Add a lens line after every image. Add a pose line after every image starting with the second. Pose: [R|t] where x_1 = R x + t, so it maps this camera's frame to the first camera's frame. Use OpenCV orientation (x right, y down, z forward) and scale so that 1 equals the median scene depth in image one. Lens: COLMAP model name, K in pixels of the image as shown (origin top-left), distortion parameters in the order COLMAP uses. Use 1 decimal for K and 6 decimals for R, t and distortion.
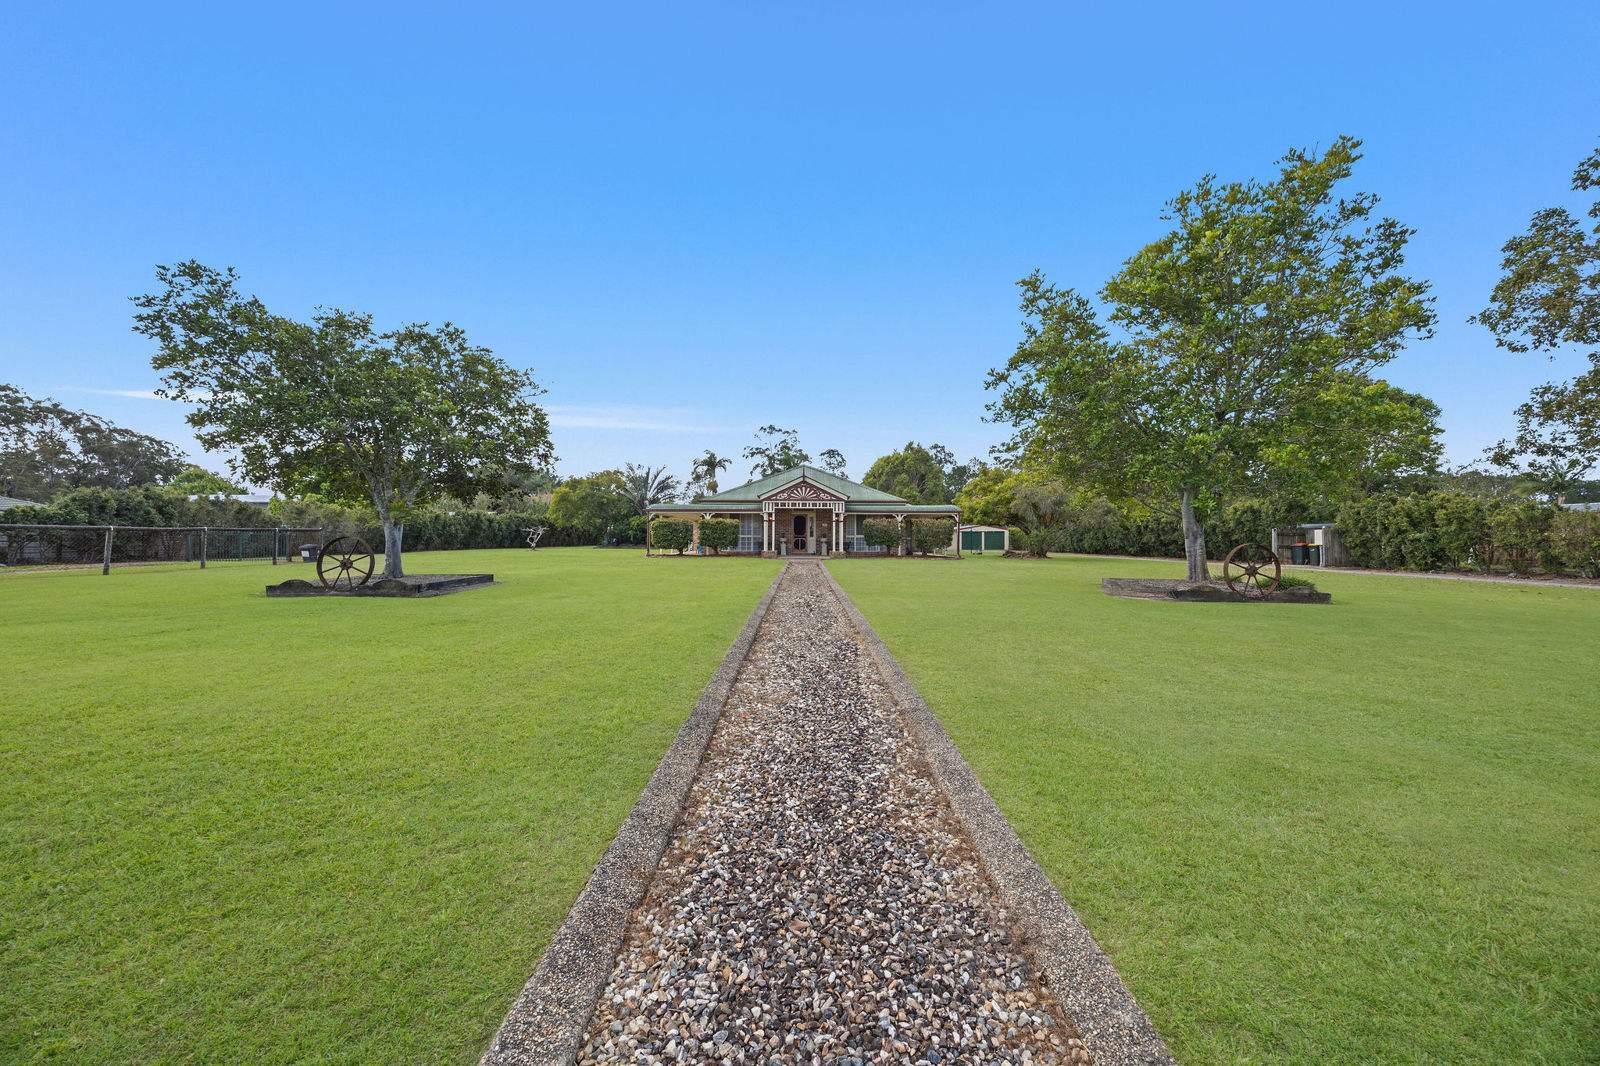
lens RADIAL K [[639.6, 0, 805.2], [0, 639.6, 517.4], [0, 0, 1]] dist [0.002240, 0.000097]
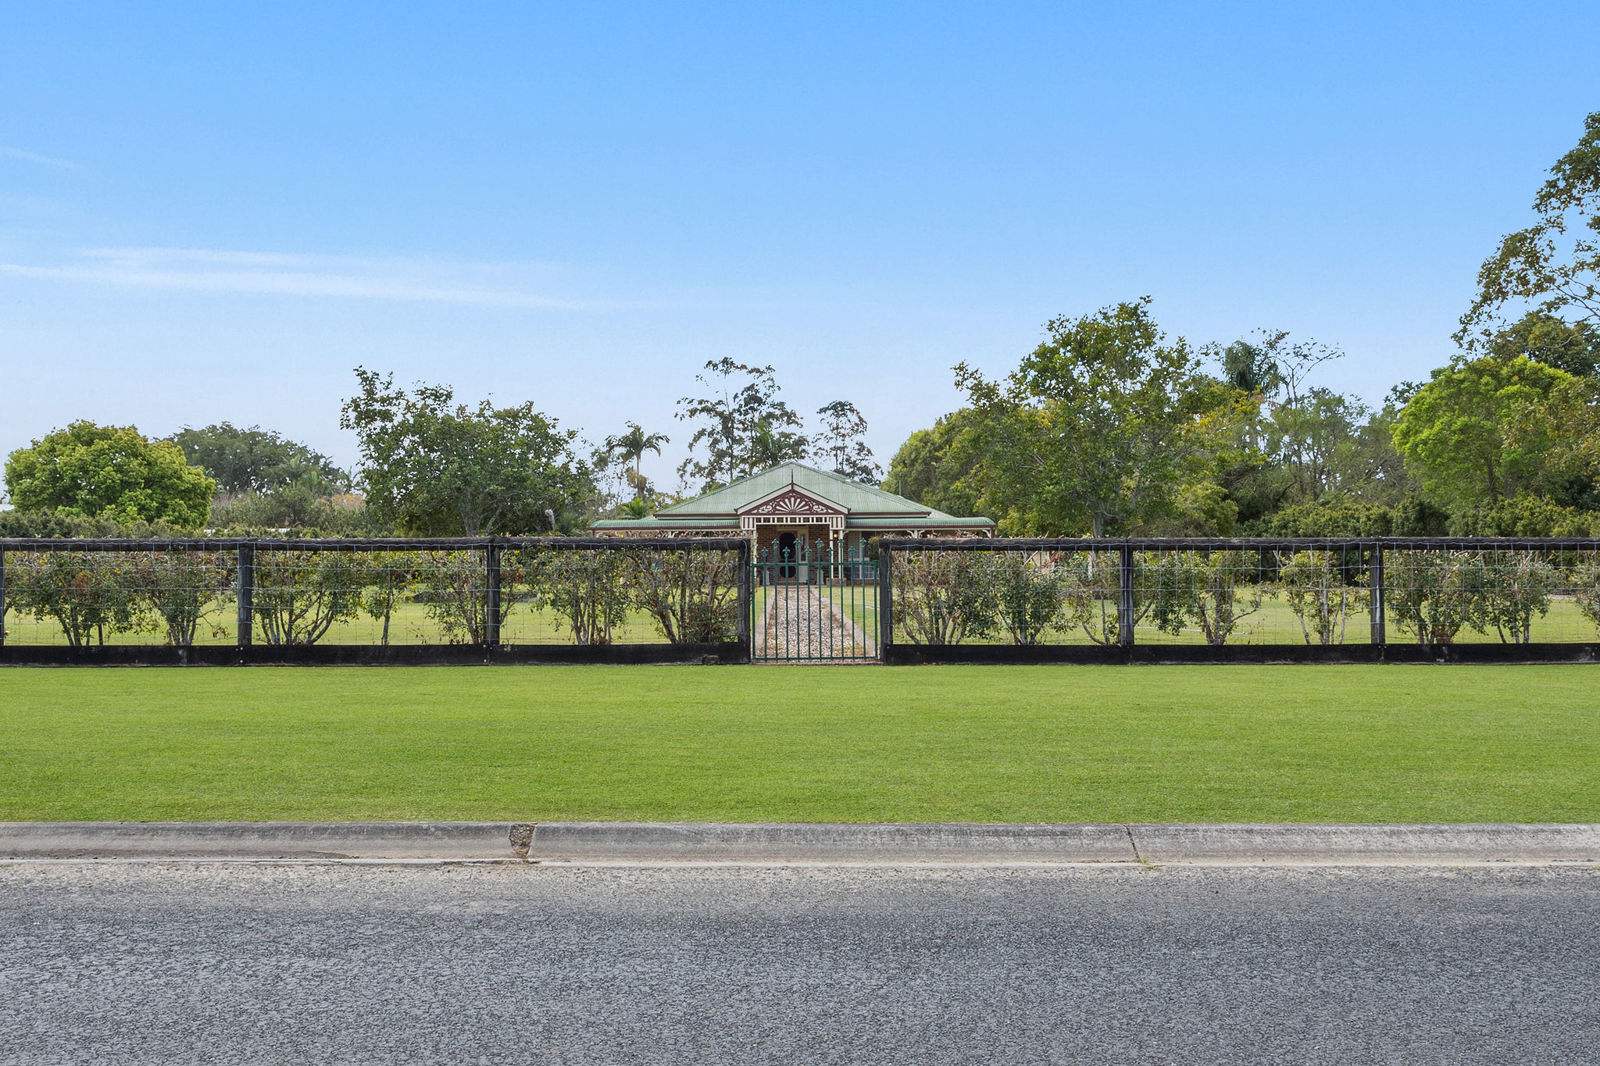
lens RADIAL K [[639.6, 0, 805.2], [0, 639.6, 517.4], [0, 0, 1]] dist [0.002240, 0.000097]
pose [[0.999836, -0.010572, 0.014736, 0.003008], [0.011057, 0.999388, -0.033196, 0.007151], [-0.014376, 0.033354, 0.999340, 0.390348]]
